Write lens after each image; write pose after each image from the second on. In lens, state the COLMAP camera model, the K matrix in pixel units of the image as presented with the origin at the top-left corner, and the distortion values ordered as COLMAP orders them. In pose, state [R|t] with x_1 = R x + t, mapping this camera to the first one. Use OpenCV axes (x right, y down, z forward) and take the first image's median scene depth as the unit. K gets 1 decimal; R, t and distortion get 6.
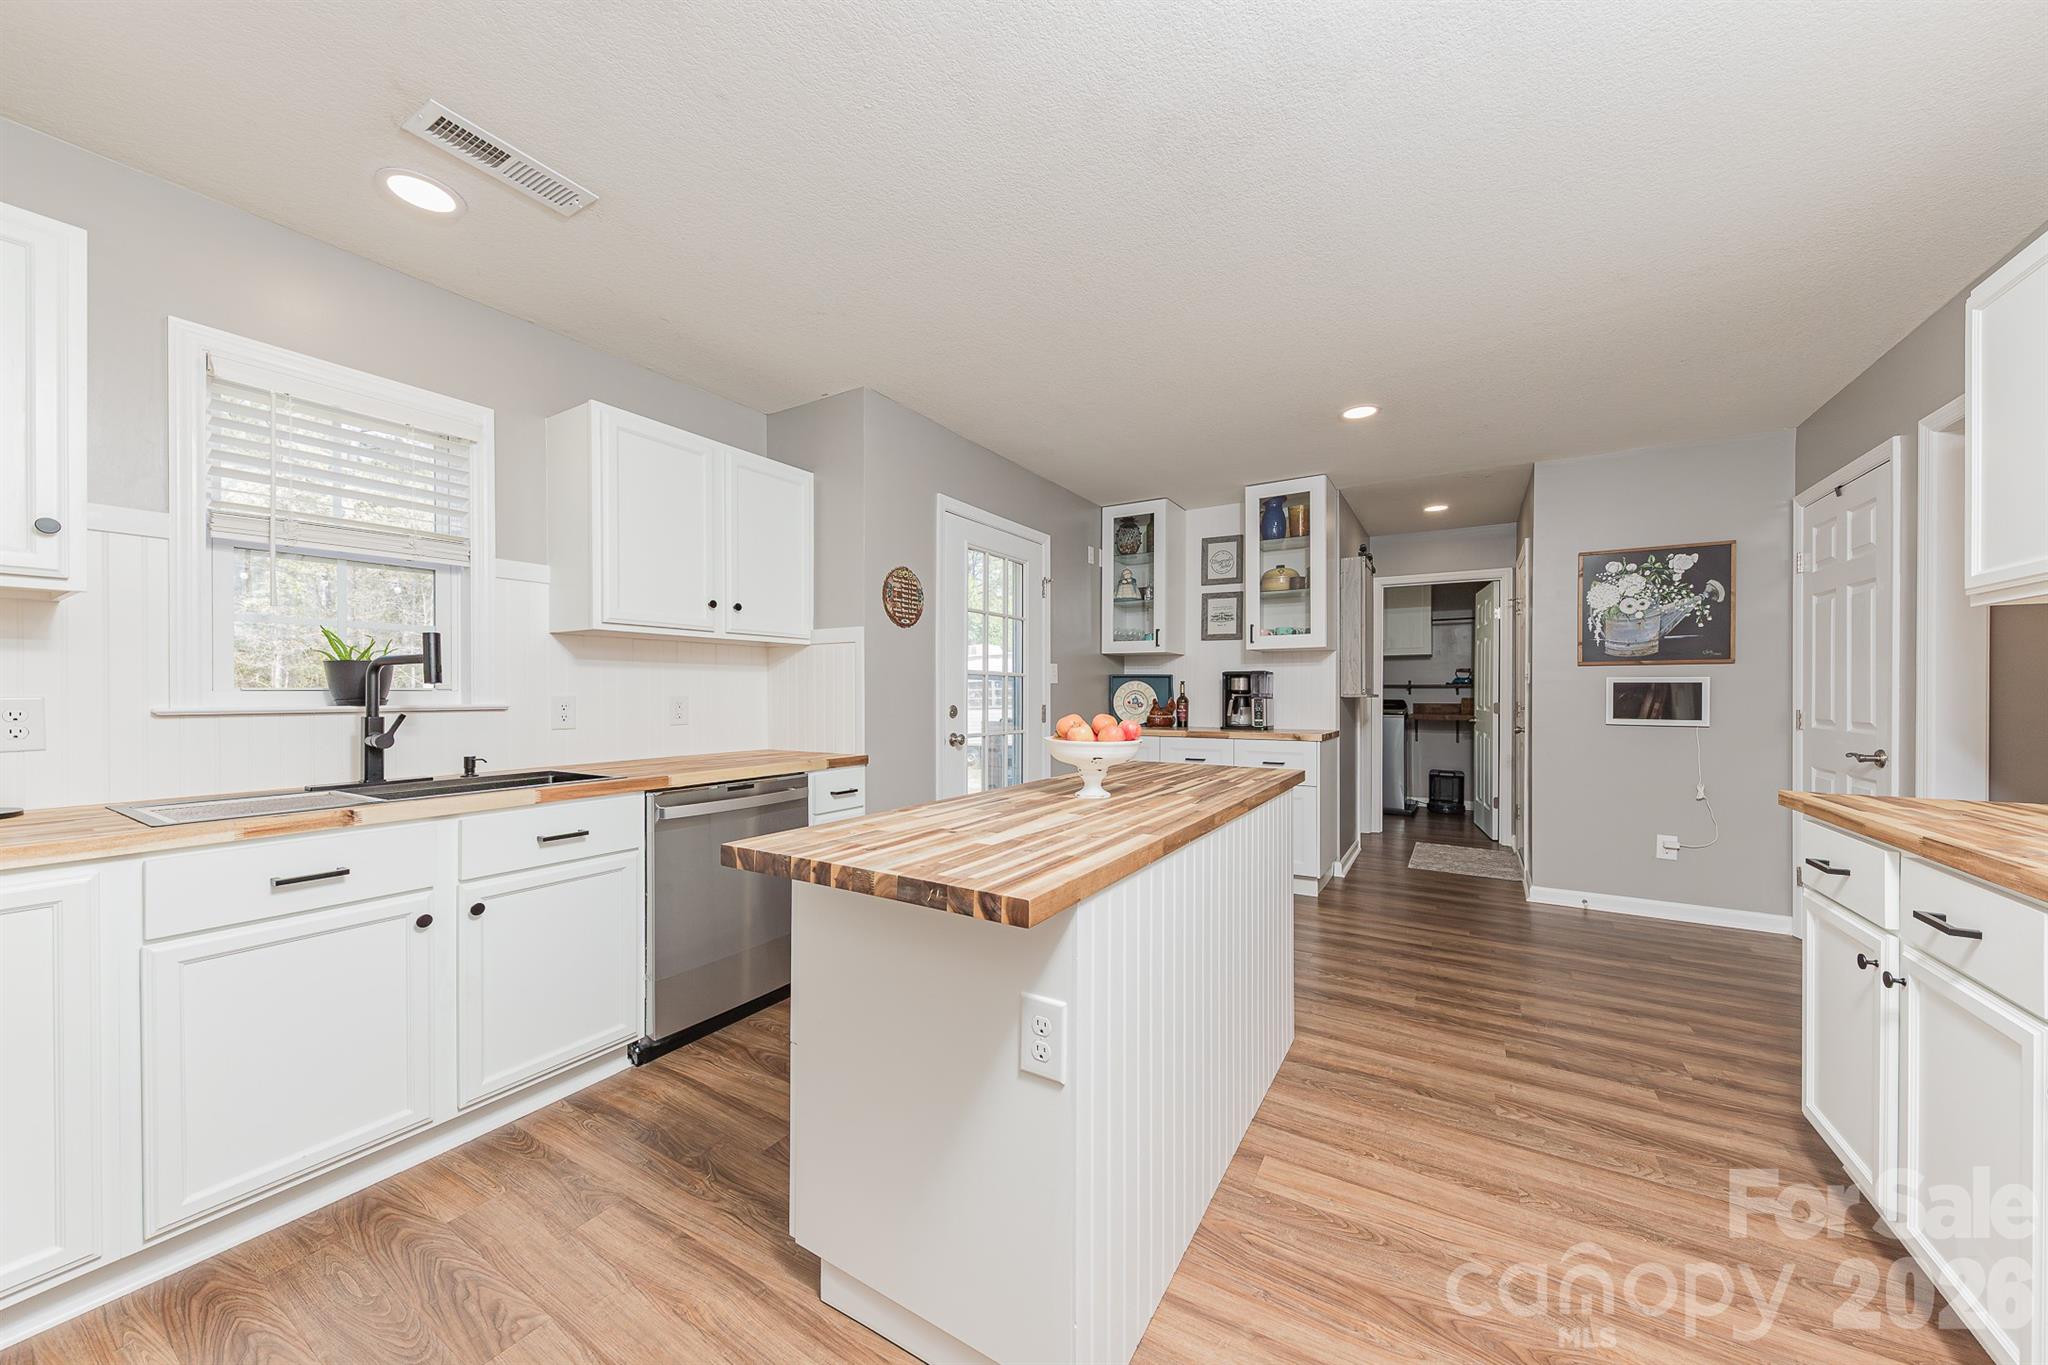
lens RADIAL K [[714.8, 0, 1024.0], [0, 714.8, 691.1], [0, 0, 1]] dist [0.001307, 0.000036]
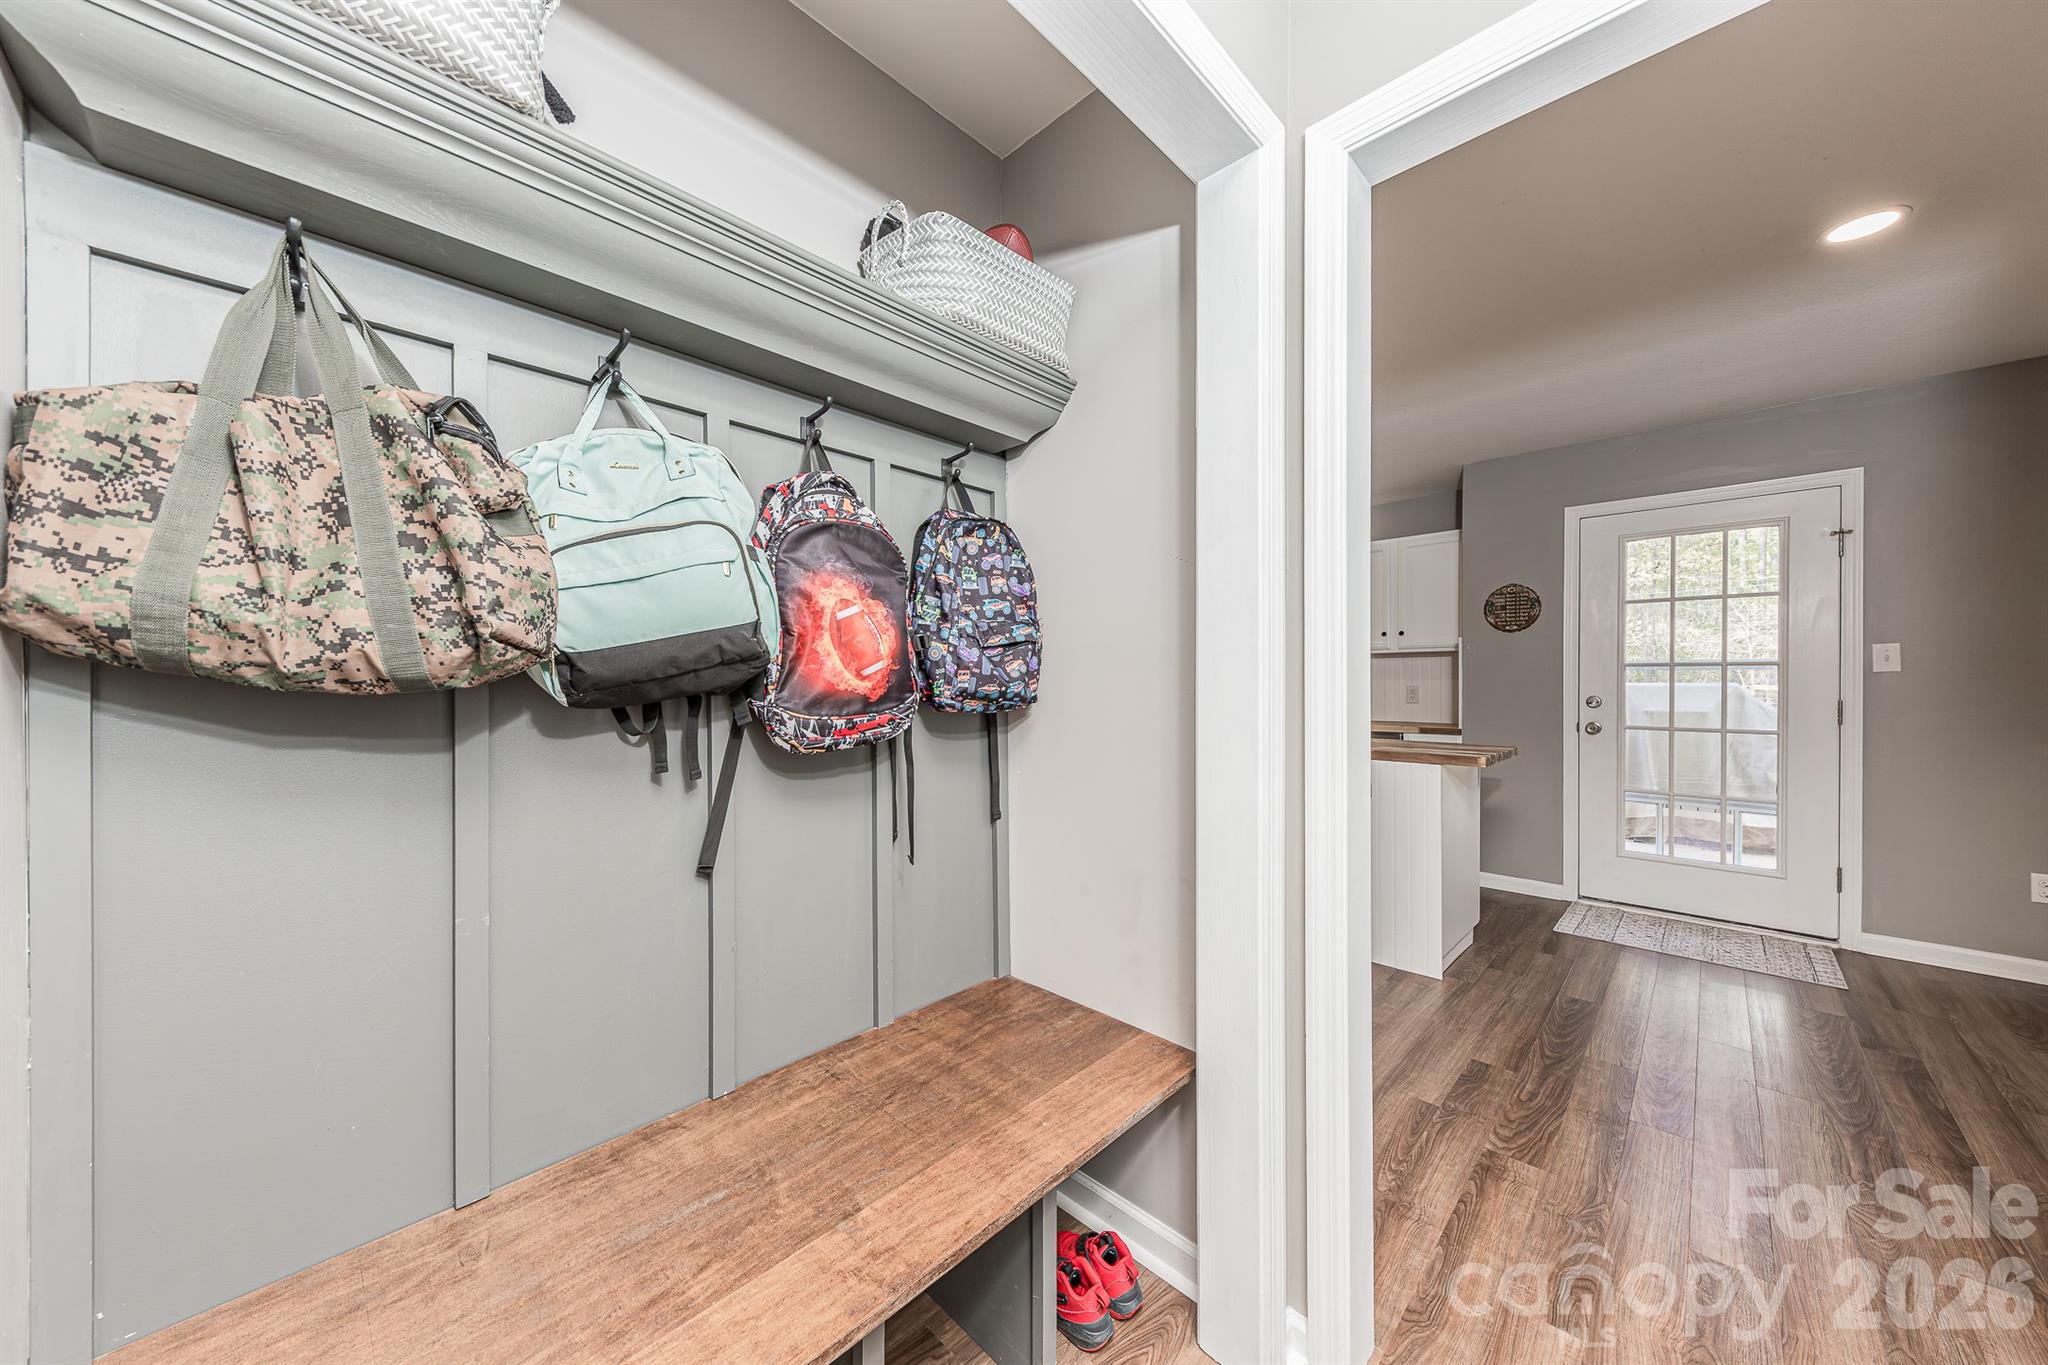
lens RADIAL K [[714.8, 0, 1024.5], [0, 714.8, 683.7], [0, 0, 1]] dist [0.001307, 0.000036]
pose [[-0.218124, 0.004975, -0.975908, 1.652798], [-0.000716, 0.999986, 0.005258, -0.006669], [0.975921, 0.001846, -0.218117, 0.575900]]
